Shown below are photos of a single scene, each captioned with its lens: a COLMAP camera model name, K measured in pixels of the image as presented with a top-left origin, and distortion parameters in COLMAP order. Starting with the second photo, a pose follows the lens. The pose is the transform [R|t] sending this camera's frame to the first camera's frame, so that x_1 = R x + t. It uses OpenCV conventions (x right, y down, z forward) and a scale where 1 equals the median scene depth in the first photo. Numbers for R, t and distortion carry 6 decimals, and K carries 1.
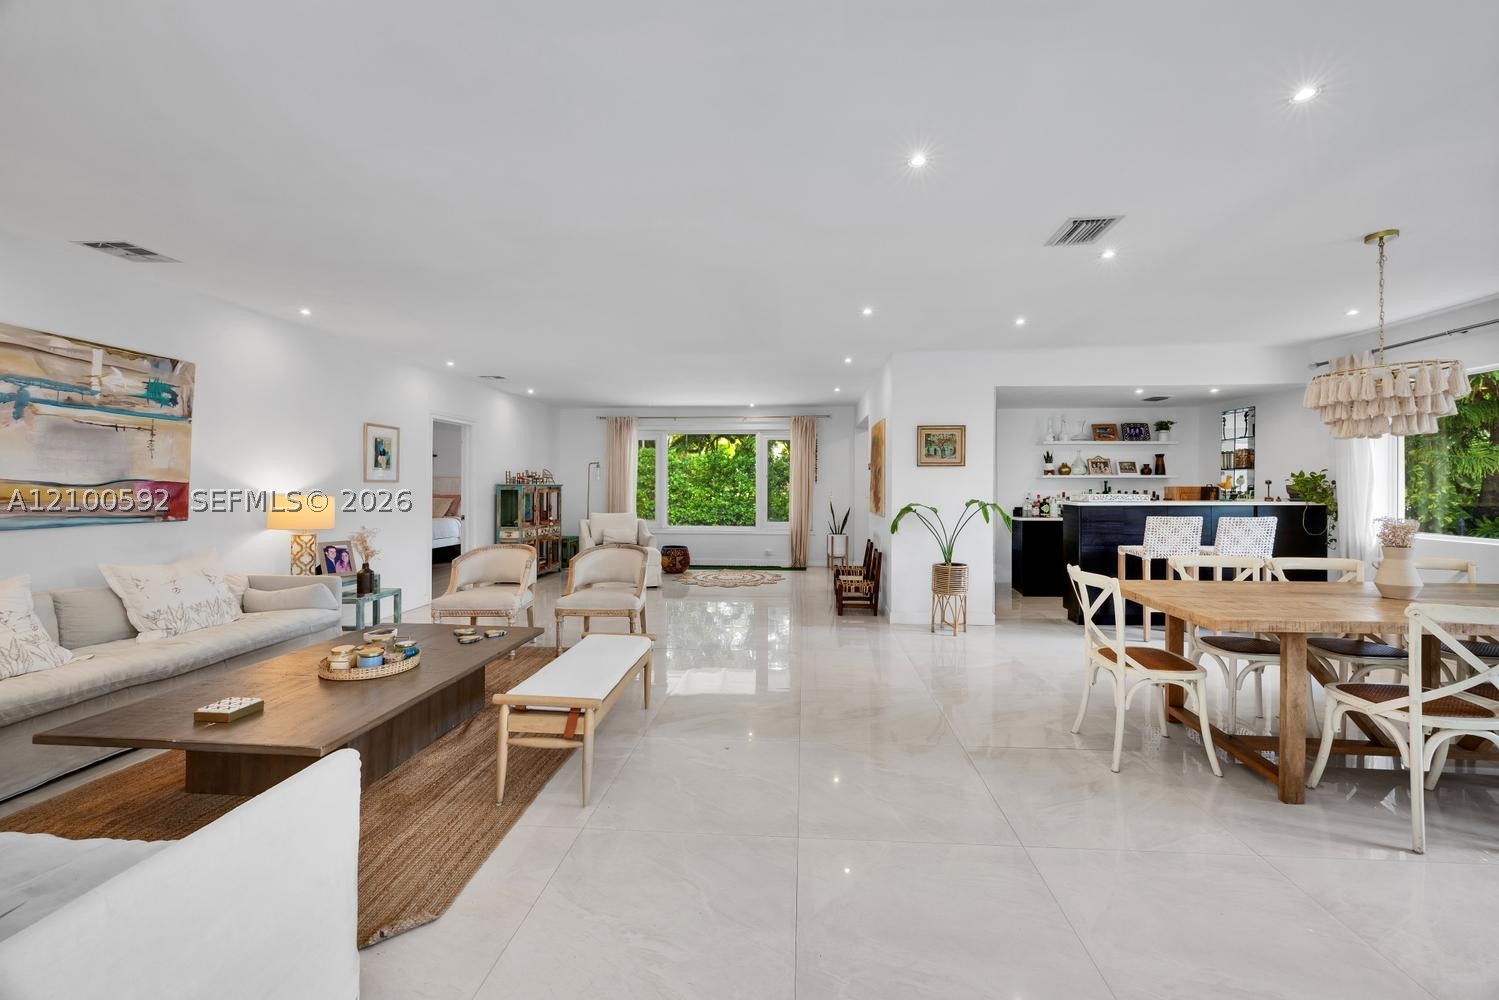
lens RADIAL K [[569.8, 0, 747.9], [0, 569.8, 492.4], [0, 0, 1]] dist [-0.001271, 0.000285]
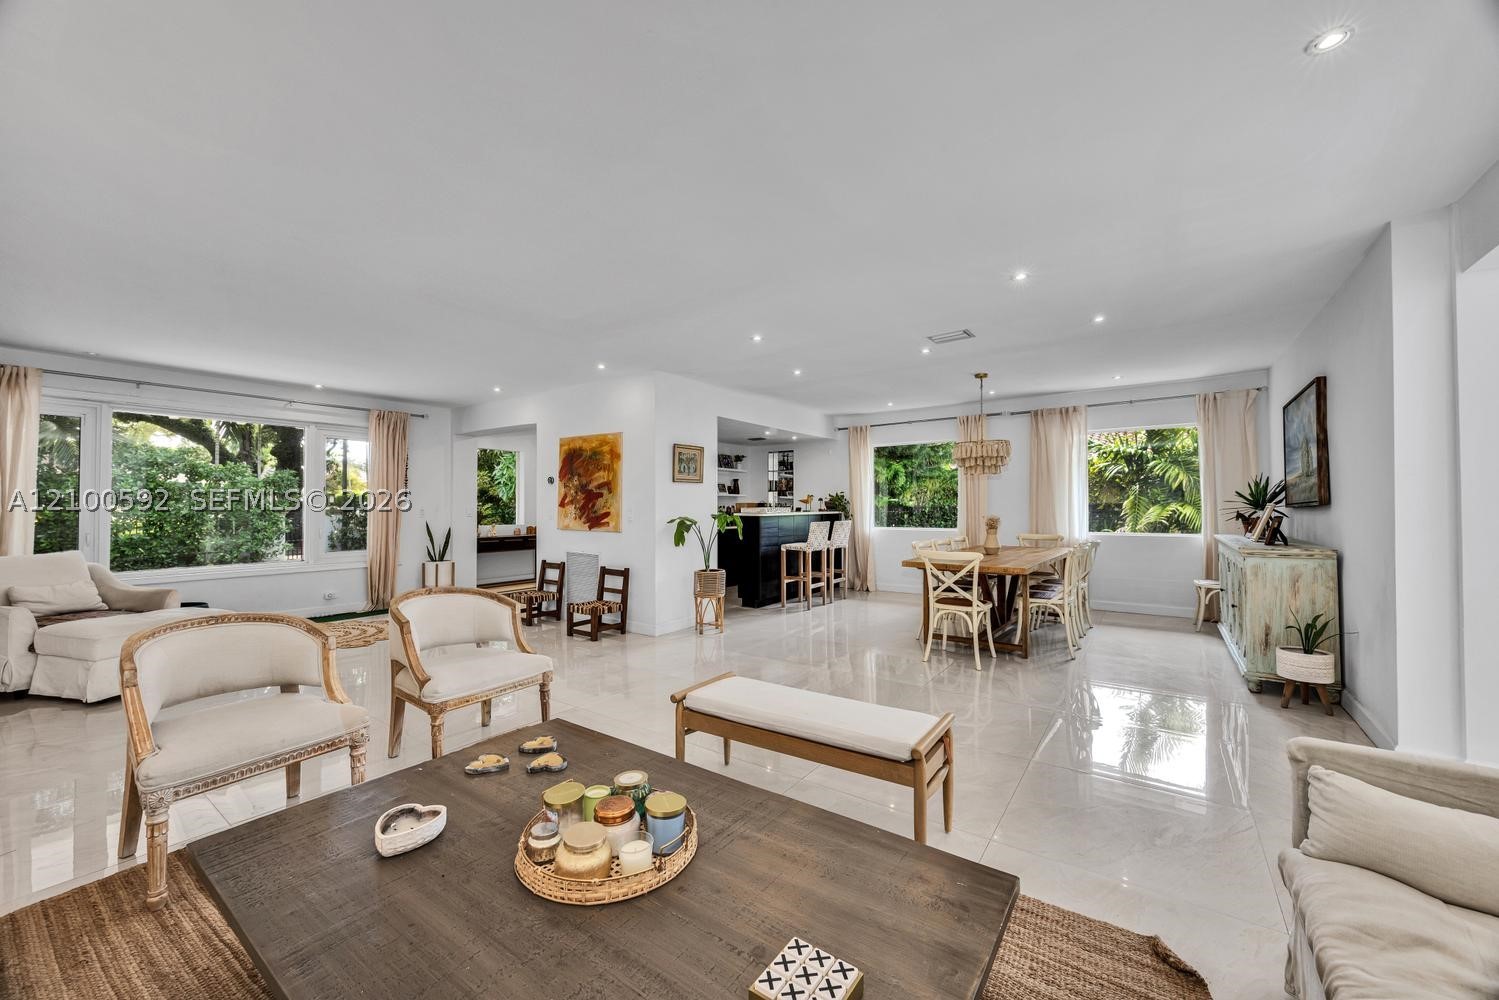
lens RADIAL K [[569.8, 0, 741.3], [0, 569.8, 503.0], [0, 0, 1]] dist [-0.001271, 0.000285]
pose [[0.528115, 0.002714, 0.849169, -0.539199], [0.012541, 0.999861, -0.010995, 0.006627], [-0.849080, 0.016456, 0.528007, 0.339378]]
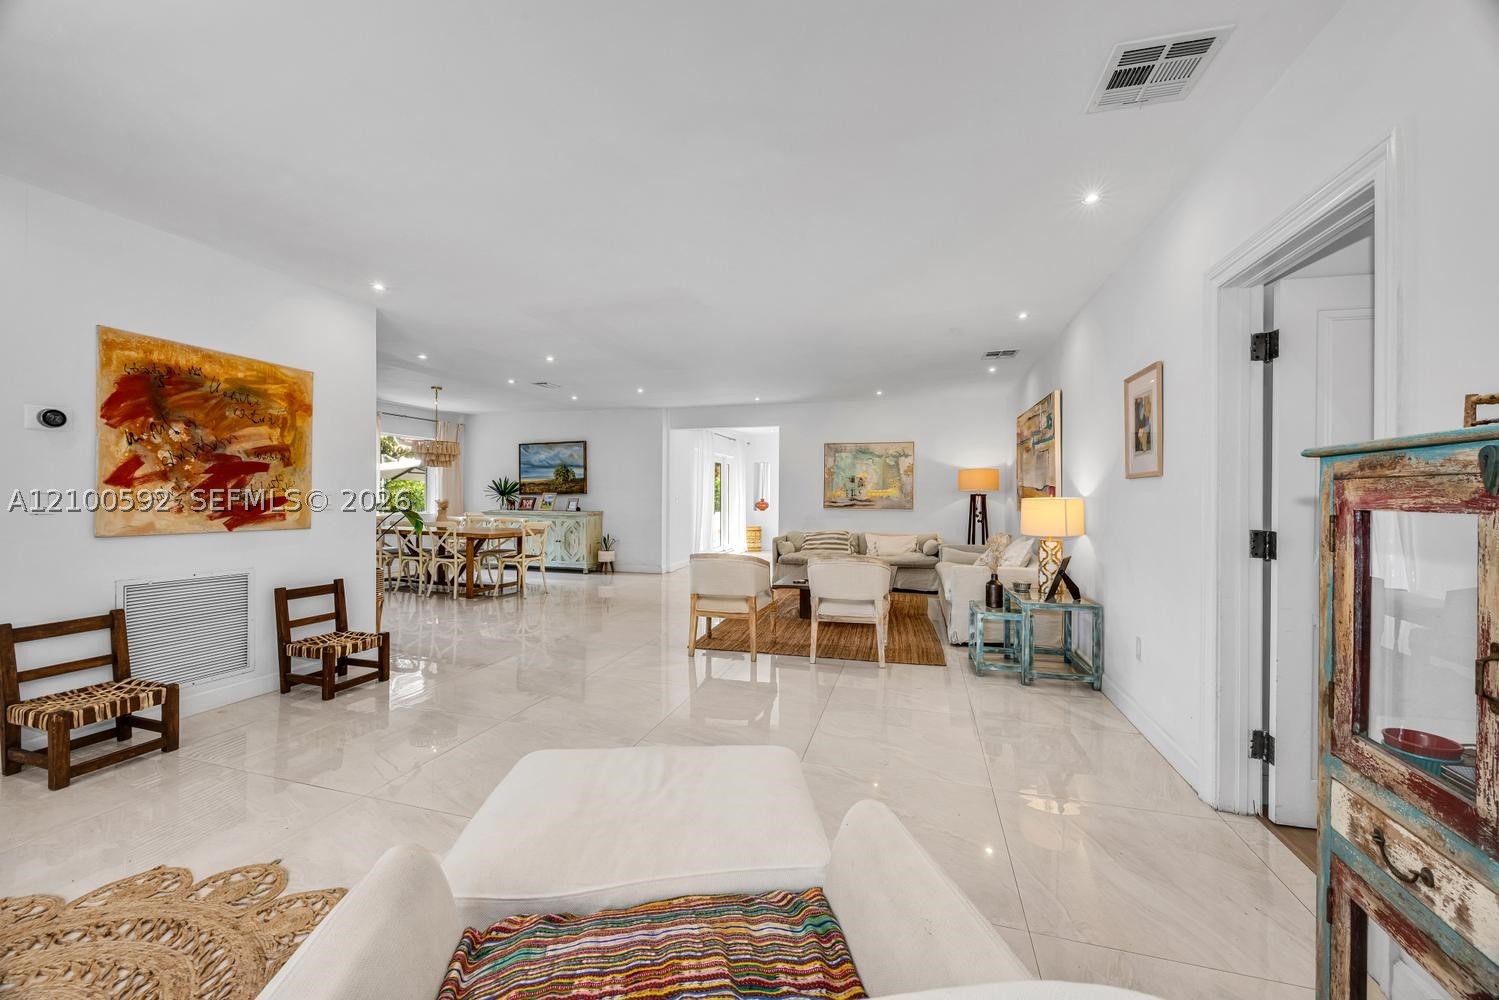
lens RADIAL K [[569.8, 0, 745.7], [0, 569.8, 495.7], [0, 0, 1]] dist [-0.001271, 0.000285]
pose [[-0.976470, -0.010869, 0.215379, -0.409705], [-0.008742, 0.999903, 0.010827, -0.004163], [-0.215476, 0.008689, -0.976470, 1.647502]]
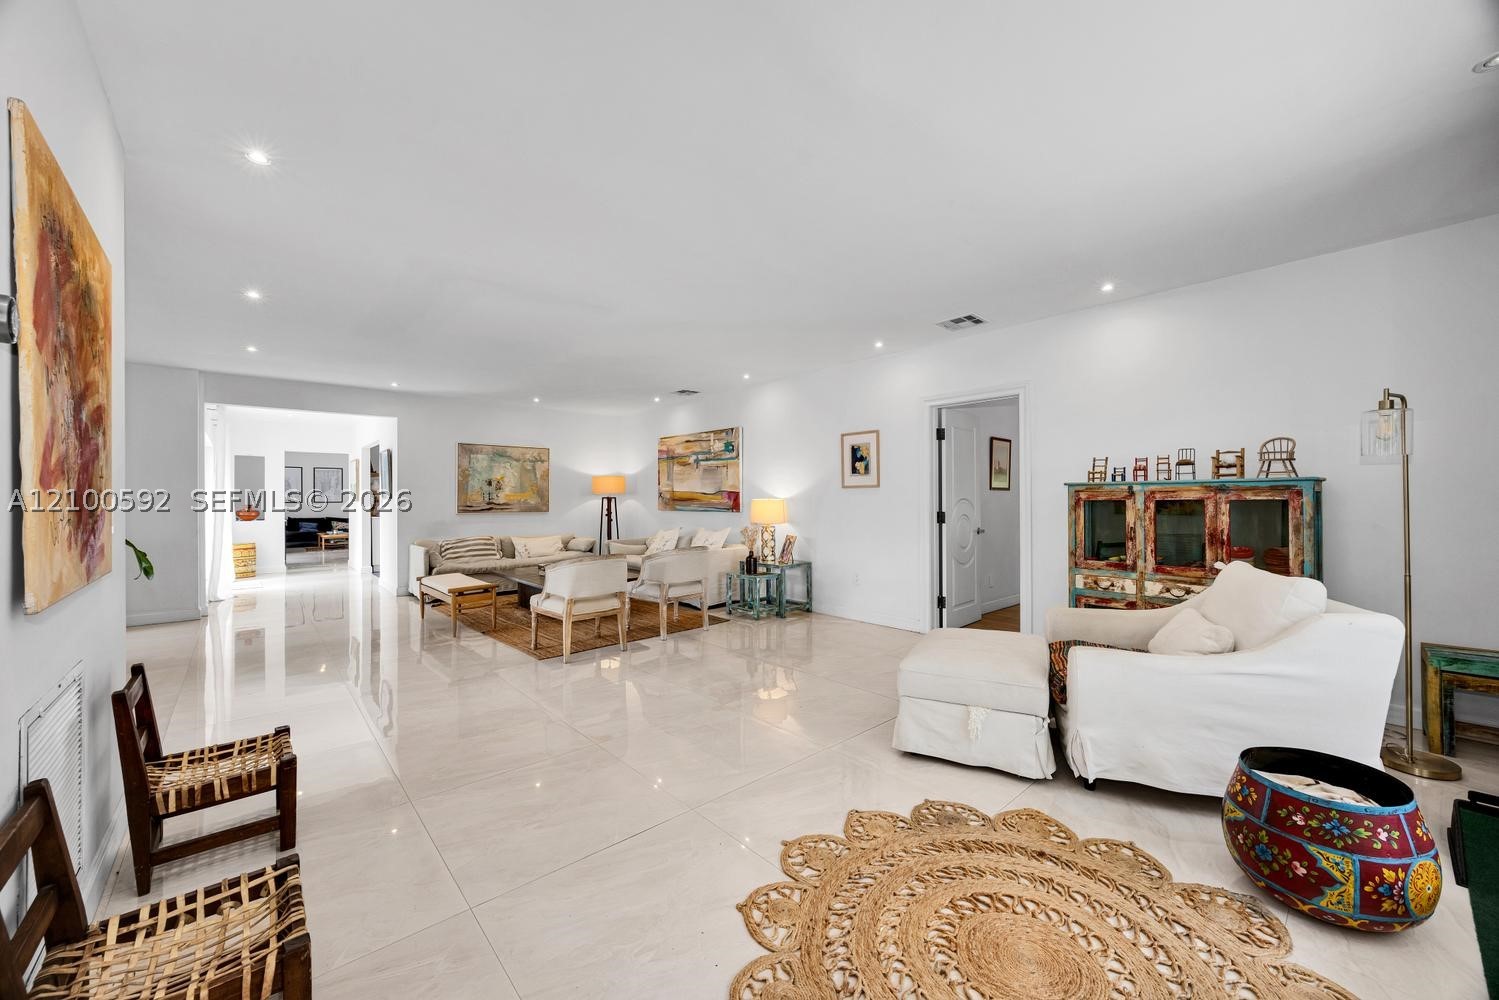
lens RADIAL K [[569.8, 0, 759.6], [0, 569.8, 495.6], [0, 0, 1]] dist [-0.001271, 0.000285]
pose [[-0.687664, -0.005126, -0.726011, 0.219417], [-0.005662, 0.999983, -0.001697, -0.001697], [0.726007, 0.002943, -0.687681, 1.615720]]
